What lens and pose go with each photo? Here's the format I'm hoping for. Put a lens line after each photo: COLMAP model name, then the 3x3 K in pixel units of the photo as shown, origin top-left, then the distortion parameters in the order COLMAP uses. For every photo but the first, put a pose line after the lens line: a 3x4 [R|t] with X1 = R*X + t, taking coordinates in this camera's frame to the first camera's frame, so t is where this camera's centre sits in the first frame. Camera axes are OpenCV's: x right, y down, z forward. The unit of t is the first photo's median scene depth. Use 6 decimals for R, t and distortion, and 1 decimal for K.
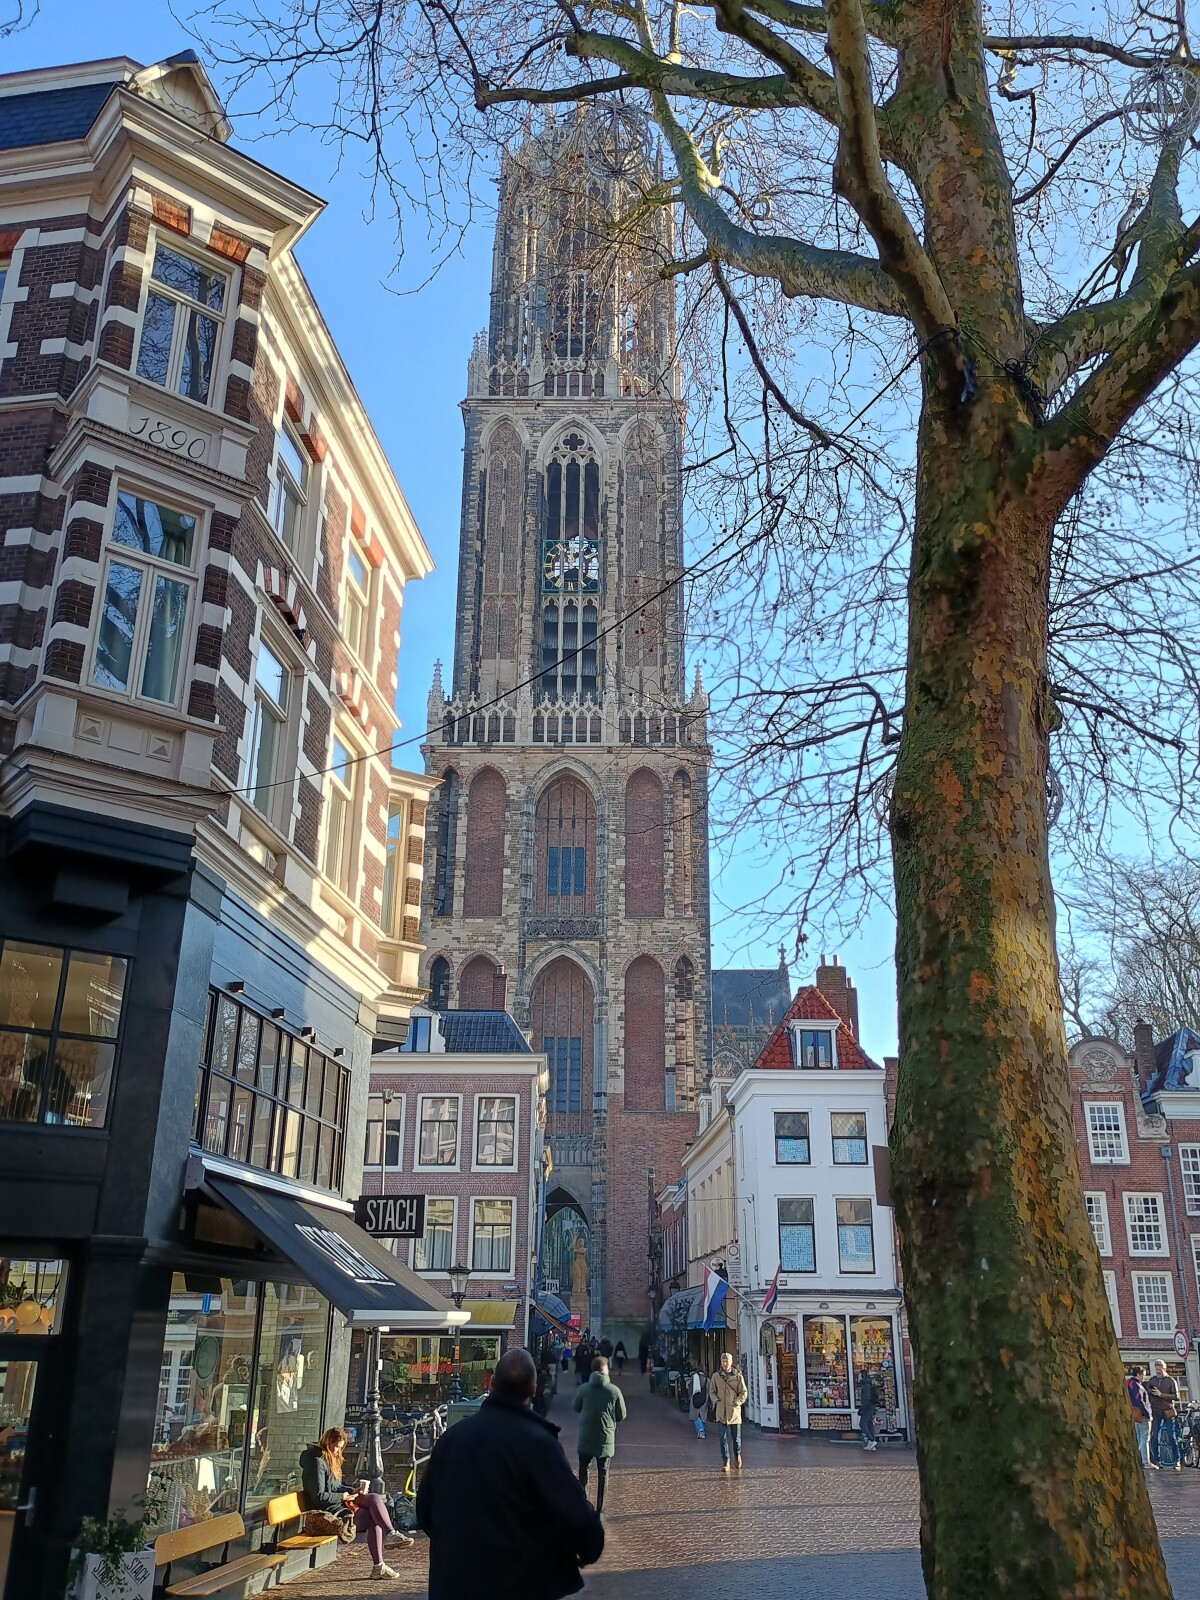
lens RADIAL K [[1378.6, 0, 600.0], [0, 1378.6, 800.0], [0, 0, 1]] dist [0.059168, -0.052582]
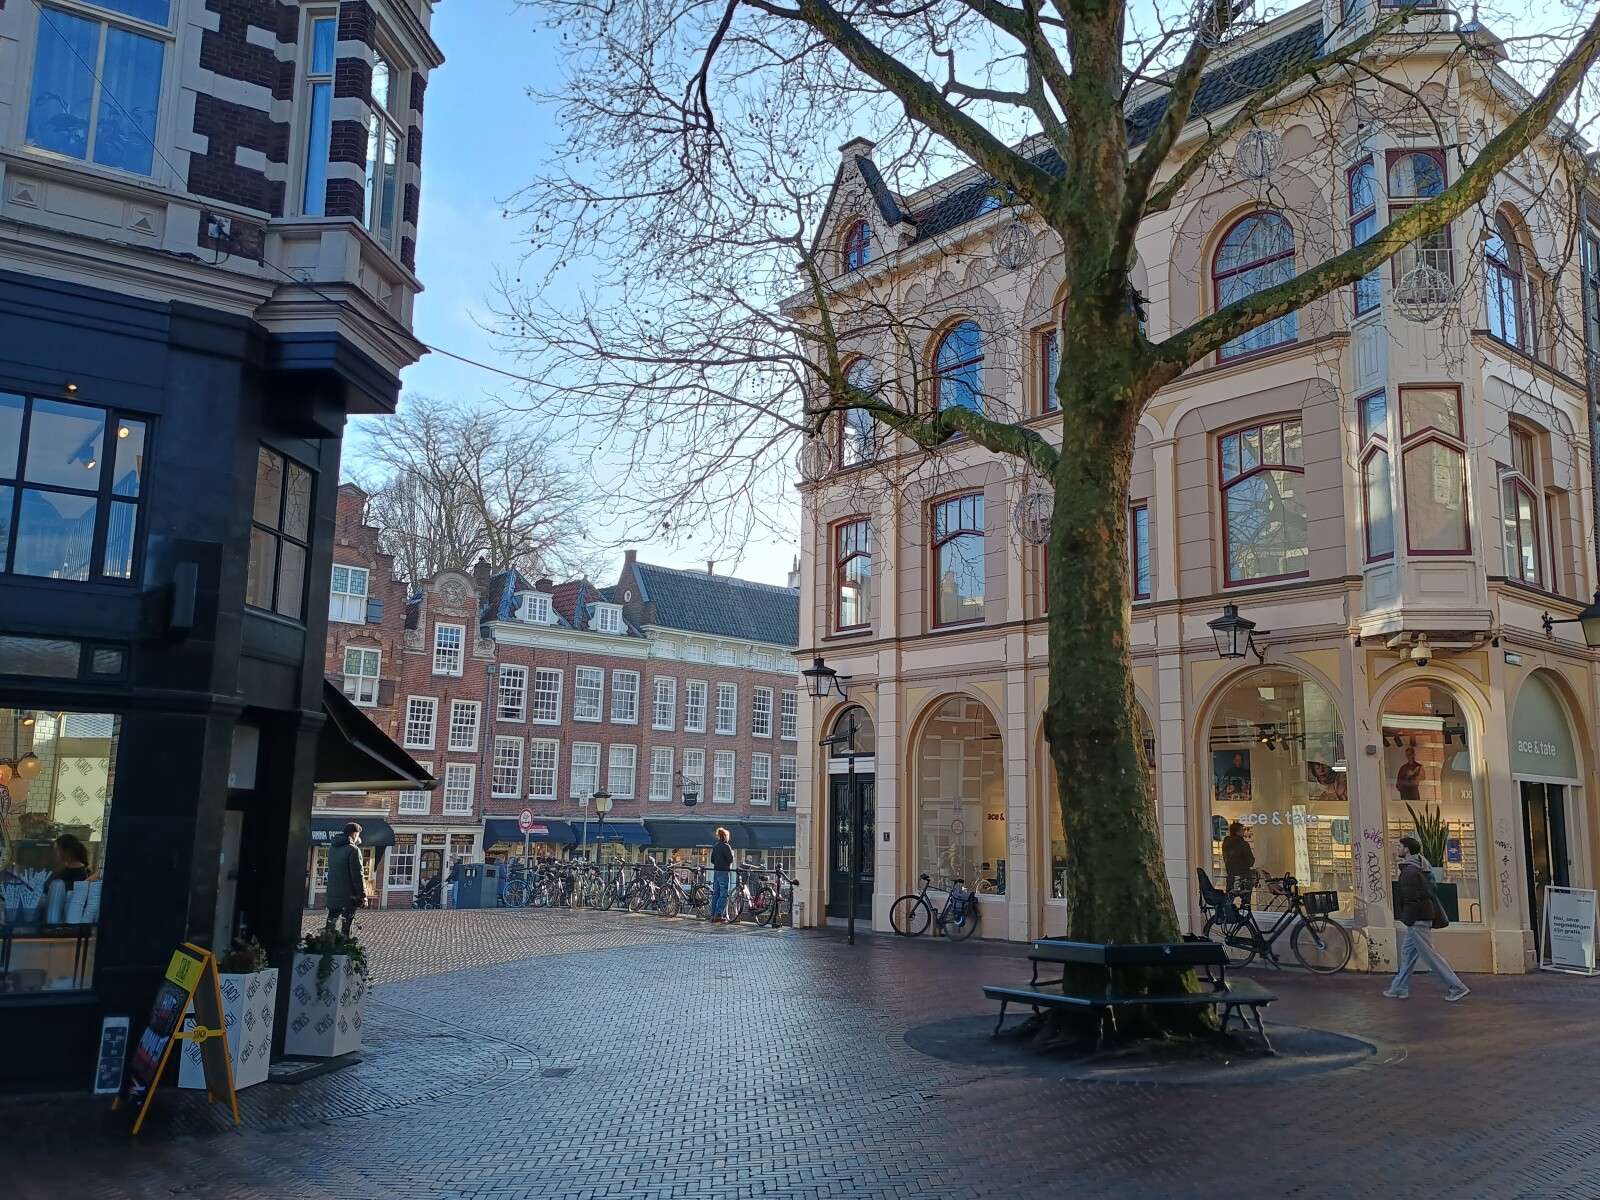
lens RADIAL K [[1378.6, 0, 799.9], [0, 1378.6, 578.9], [0, 0, 1]] dist [0.059168, -0.052582]
pose [[0.728437, 0.137919, 0.671087, -0.214627], [-0.265827, 0.959687, 0.091312, -0.001514], [-0.631440, -0.244908, 0.735734, -0.024285]]
